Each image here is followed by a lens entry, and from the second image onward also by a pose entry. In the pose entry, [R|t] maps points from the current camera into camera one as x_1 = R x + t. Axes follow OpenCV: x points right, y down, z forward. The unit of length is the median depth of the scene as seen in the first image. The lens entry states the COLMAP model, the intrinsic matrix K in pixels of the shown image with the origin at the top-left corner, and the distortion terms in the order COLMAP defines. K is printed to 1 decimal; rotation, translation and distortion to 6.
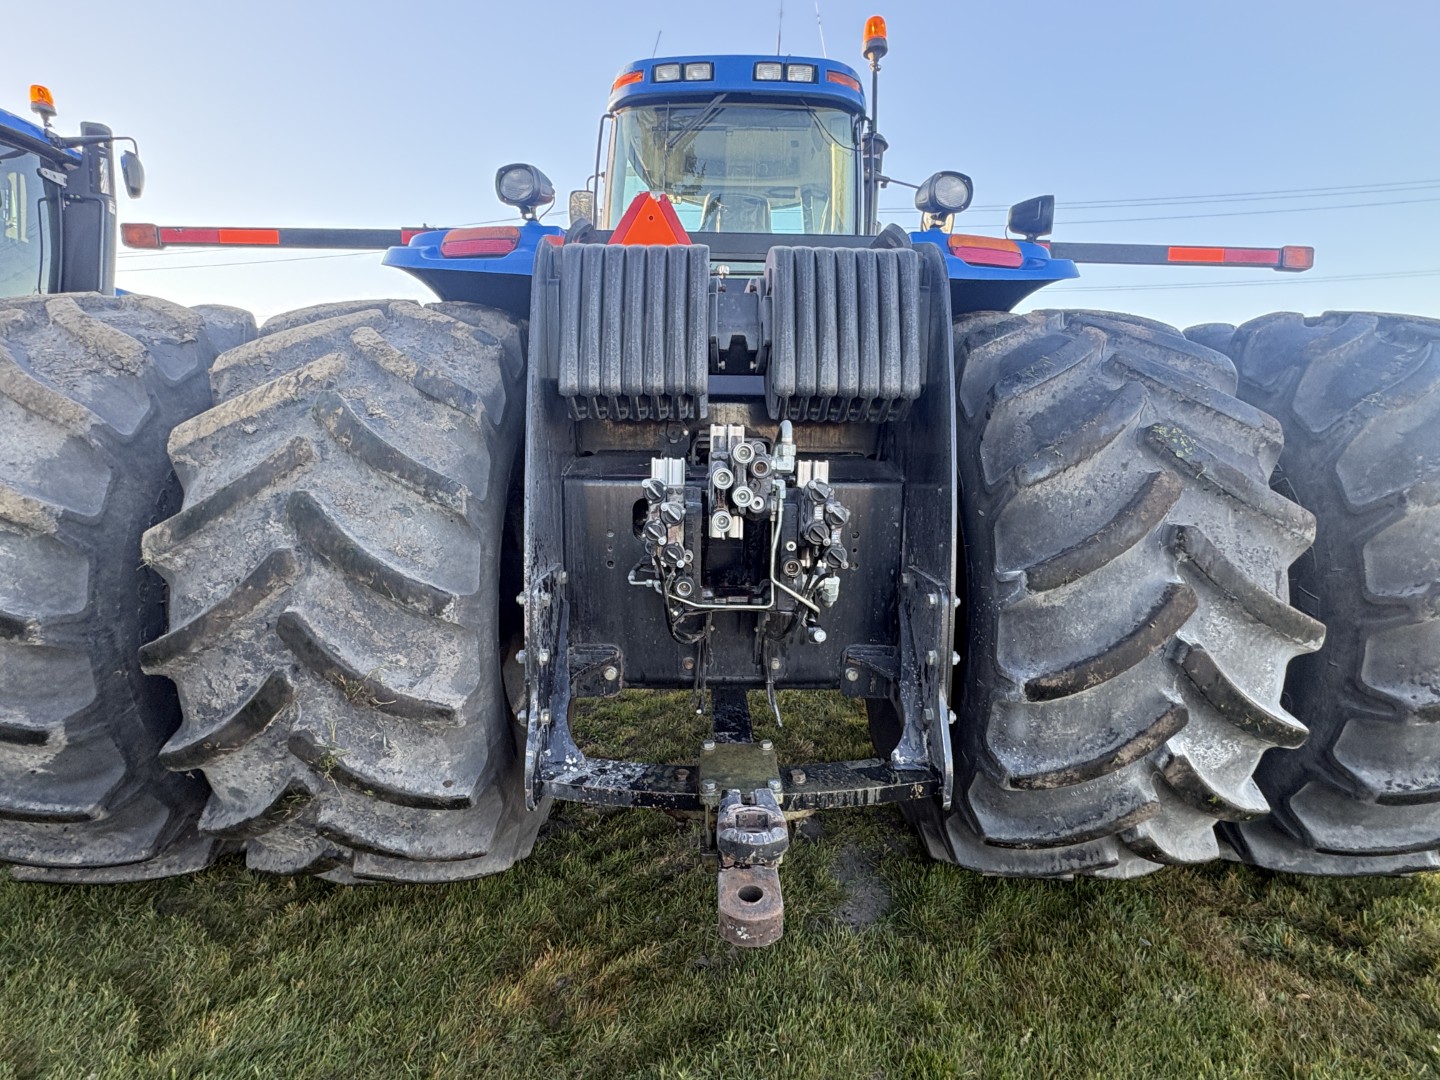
lens RADIAL K [[689.4, 0, 718.0], [0, 689.4, 535.9], [0, 0, 1]] dist [-0.000428, -0.001297]
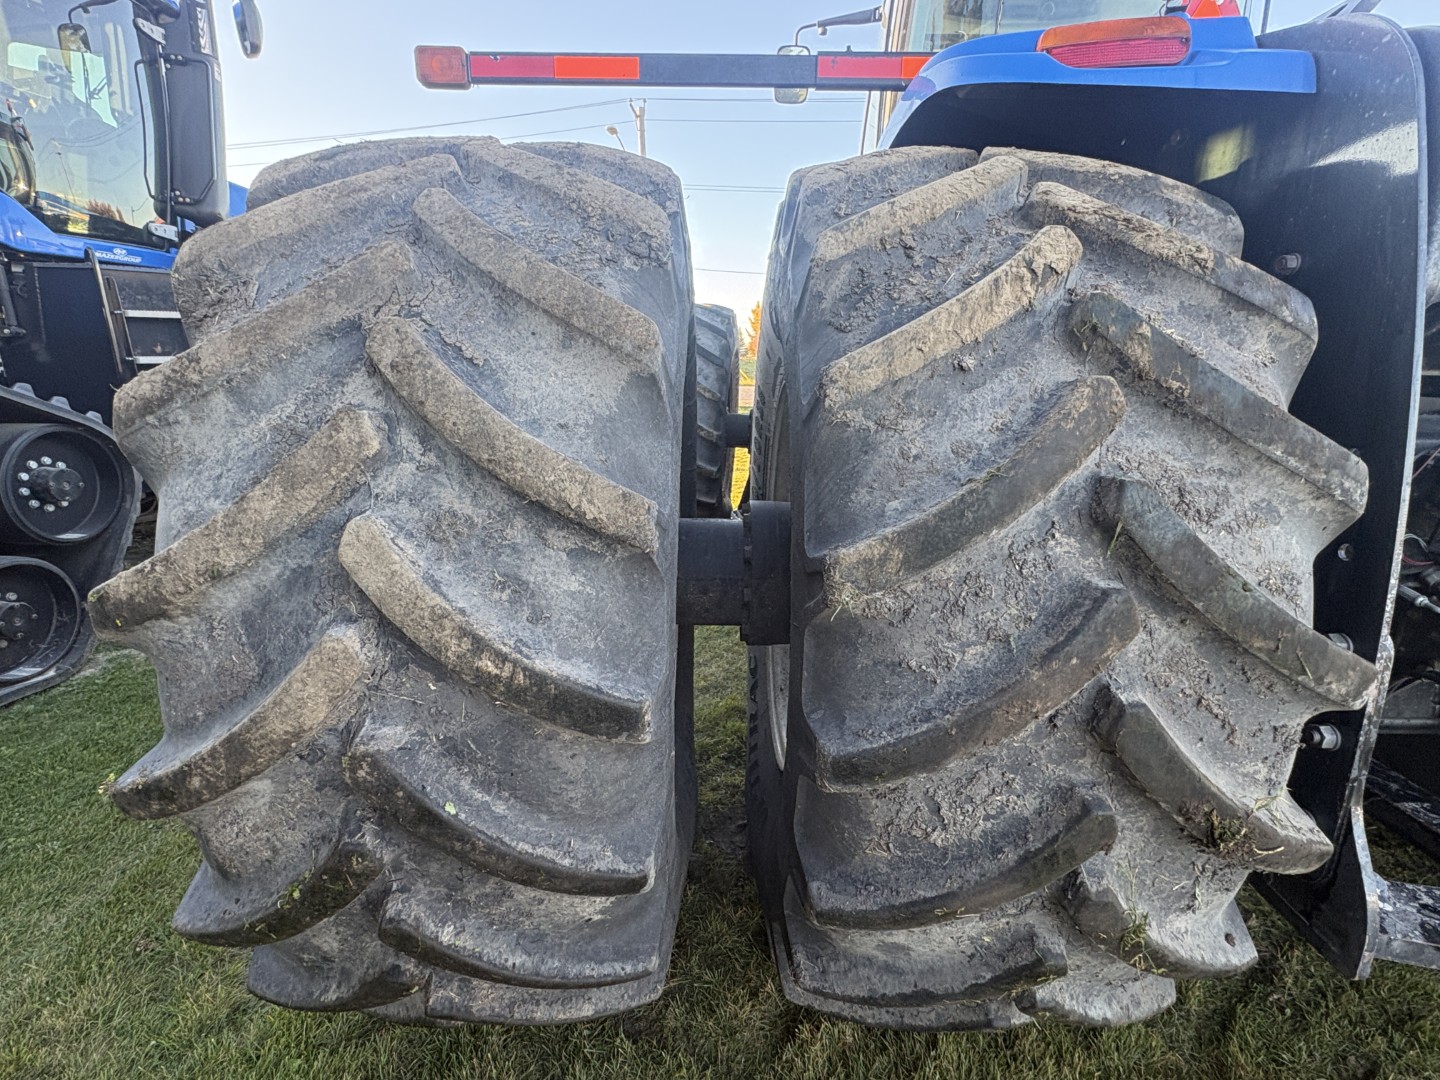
lens RADIAL K [[689.4, 0, 712.1], [0, 689.4, 542.1], [0, 0, 1]] dist [-0.000428, -0.001297]
pose [[0.999800, 0.005183, -0.019323, -0.840425], [-0.002805, 0.992632, 0.121133, -0.074462], [0.019809, -0.121054, 0.992448, 0.403212]]
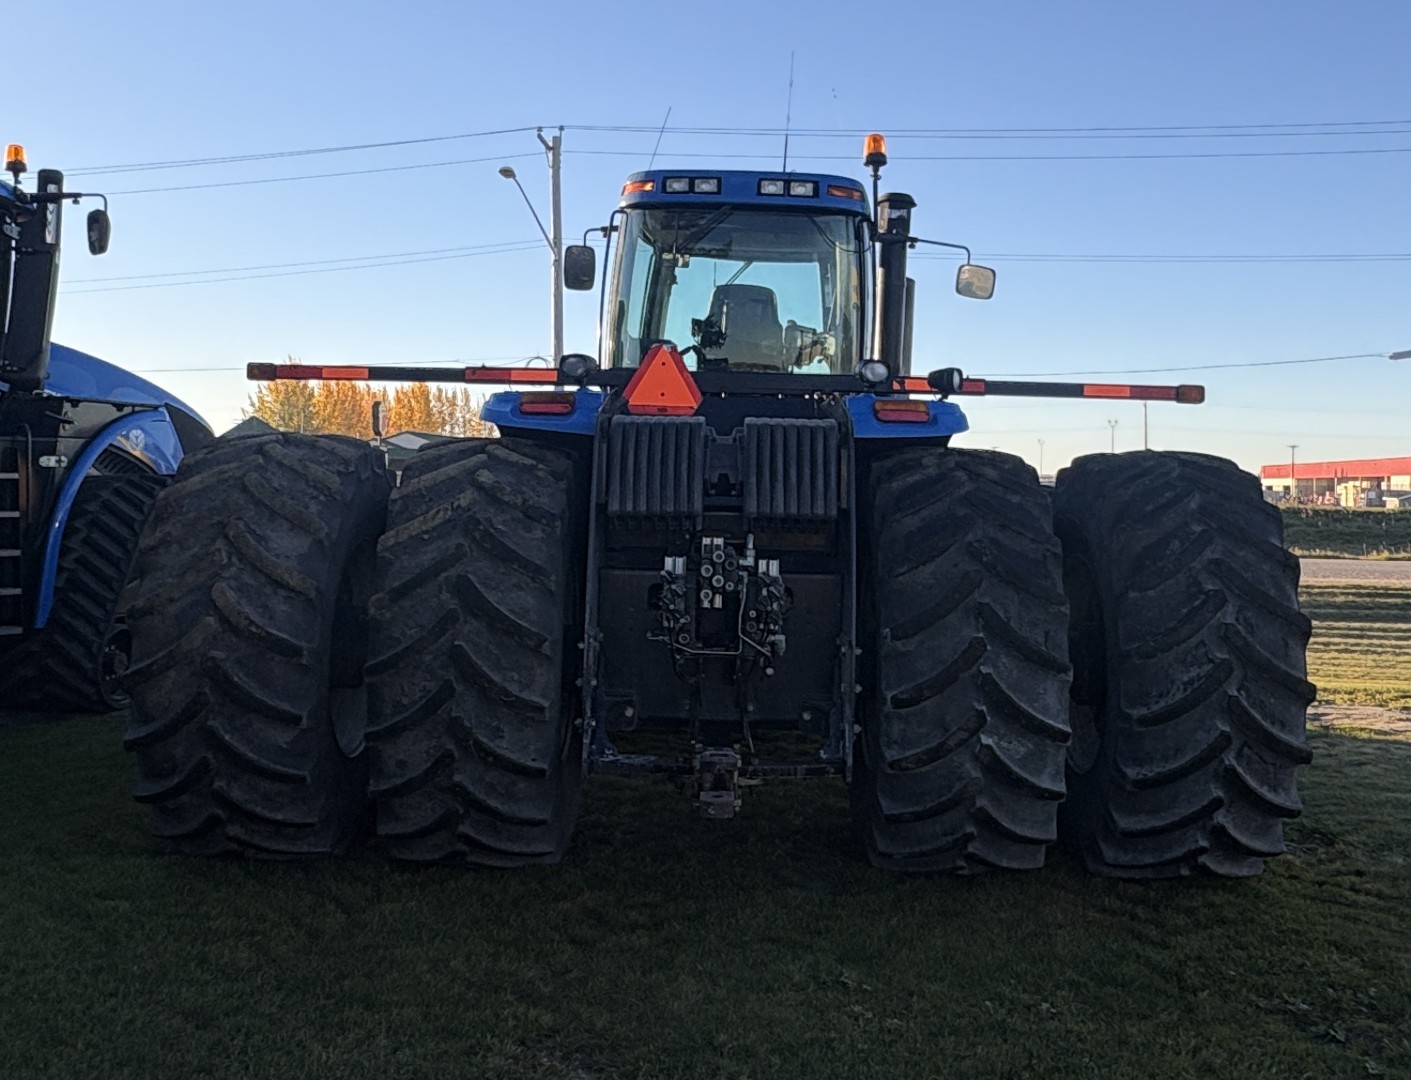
lens RADIAL K [[1354.9, 0, 710.8], [0, 1354.9, 457.7], [0, 0, 1]] dist [0.020978, -0.006600]
pose [[0.999387, 0.010046, -0.033539, 0.113549], [-0.015222, 0.987348, -0.157833, 0.155959], [0.031529, 0.158247, 0.986896, -2.155920]]
